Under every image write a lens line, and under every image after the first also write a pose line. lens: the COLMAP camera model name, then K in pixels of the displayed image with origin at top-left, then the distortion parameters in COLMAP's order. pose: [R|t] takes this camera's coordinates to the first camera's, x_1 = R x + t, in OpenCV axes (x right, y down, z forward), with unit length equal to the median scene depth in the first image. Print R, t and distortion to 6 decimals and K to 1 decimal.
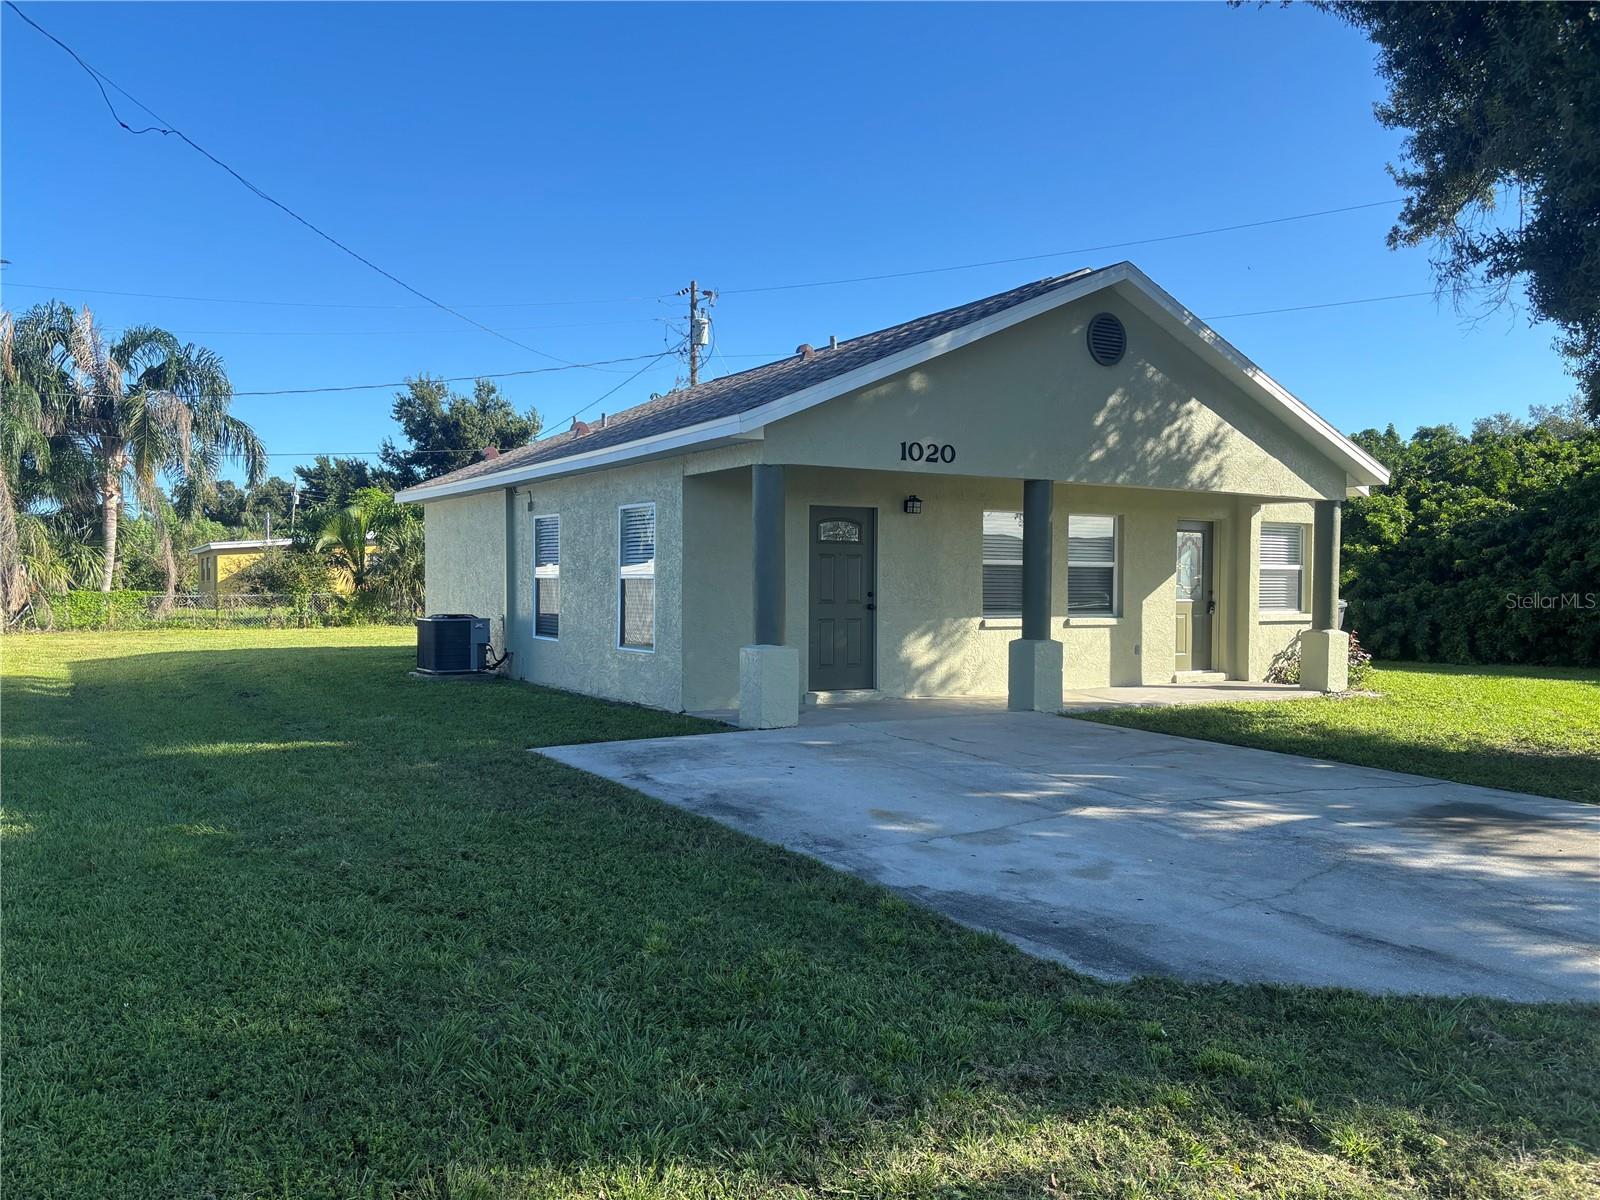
lens RADIAL K [[1205.0, 0, 803.7], [0, 1205.0, 598.5], [0, 0, 1]] dist [0.055788, -0.000441]
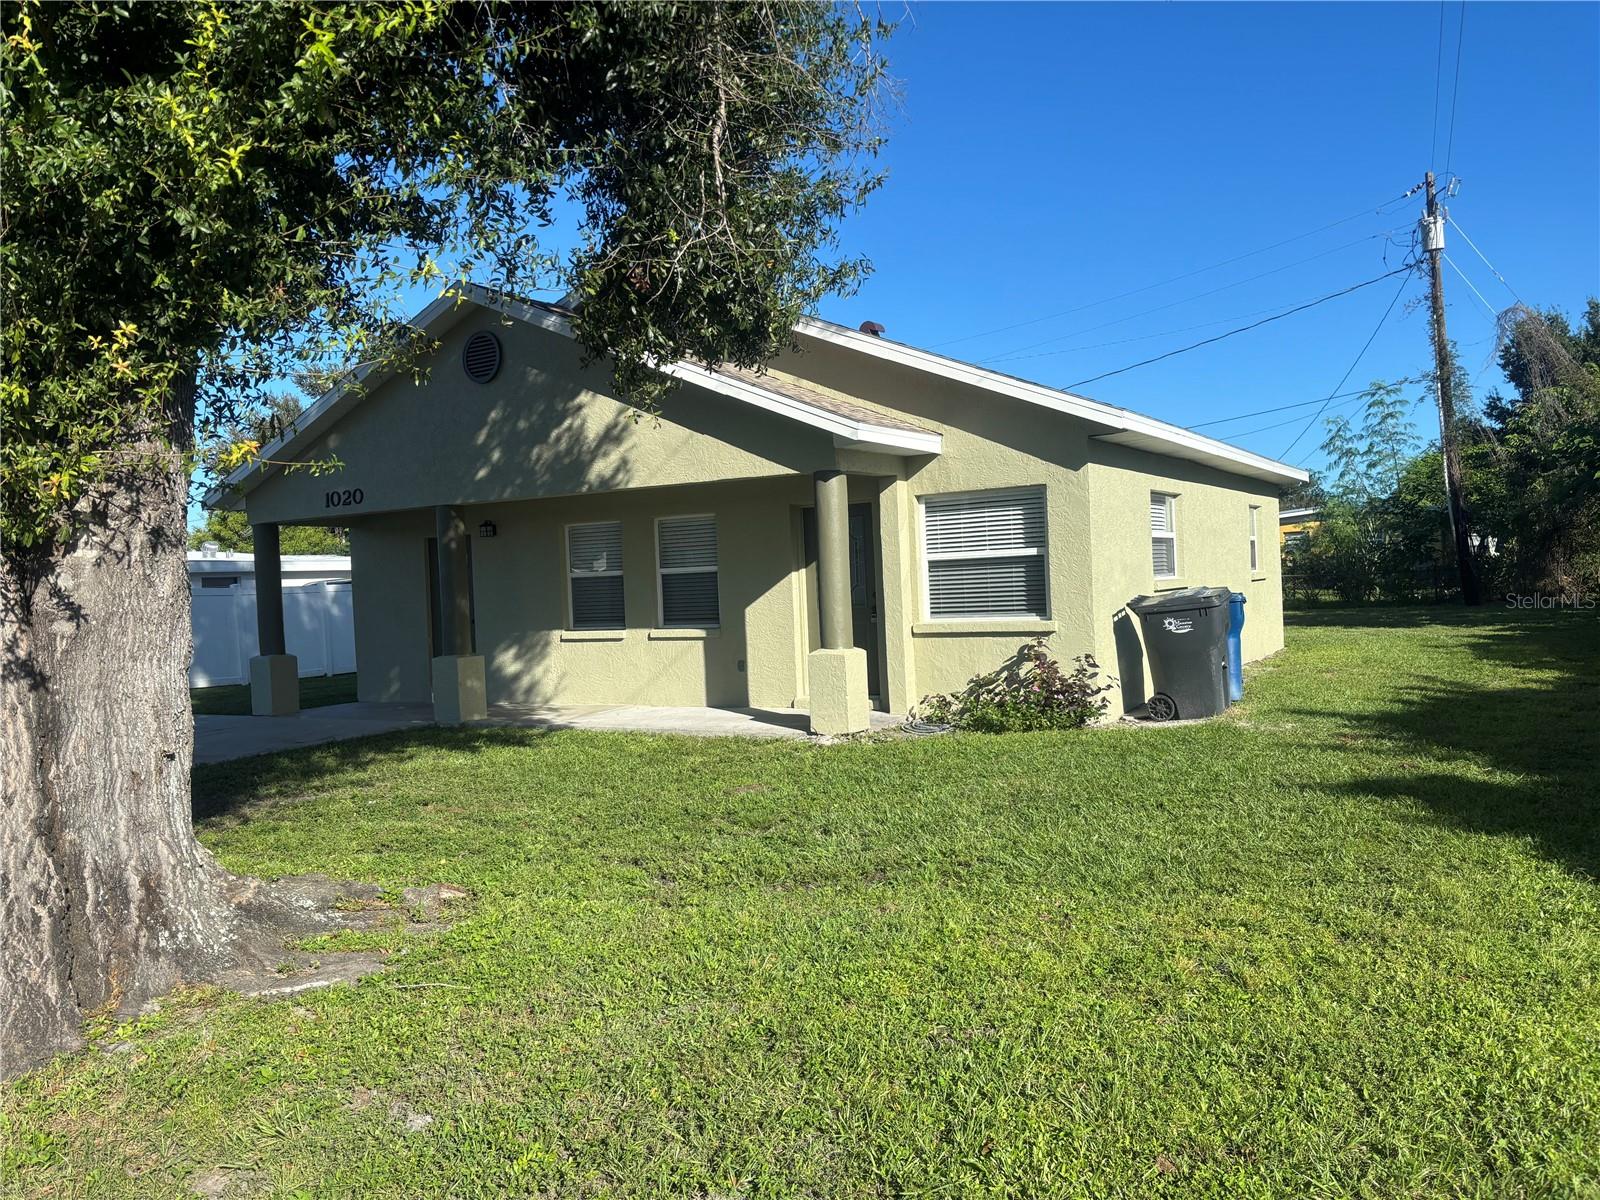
lens RADIAL K [[1205.0, 0, 803.7], [0, 1205.0, 598.5], [0, 0, 1]] dist [0.055788, -0.000441]
pose [[0.478053, -0.013443, -0.878228, 1.185466], [0.036327, 0.999330, 0.004478, -0.008794], [0.877580, -0.034044, 0.478221, 0.708764]]
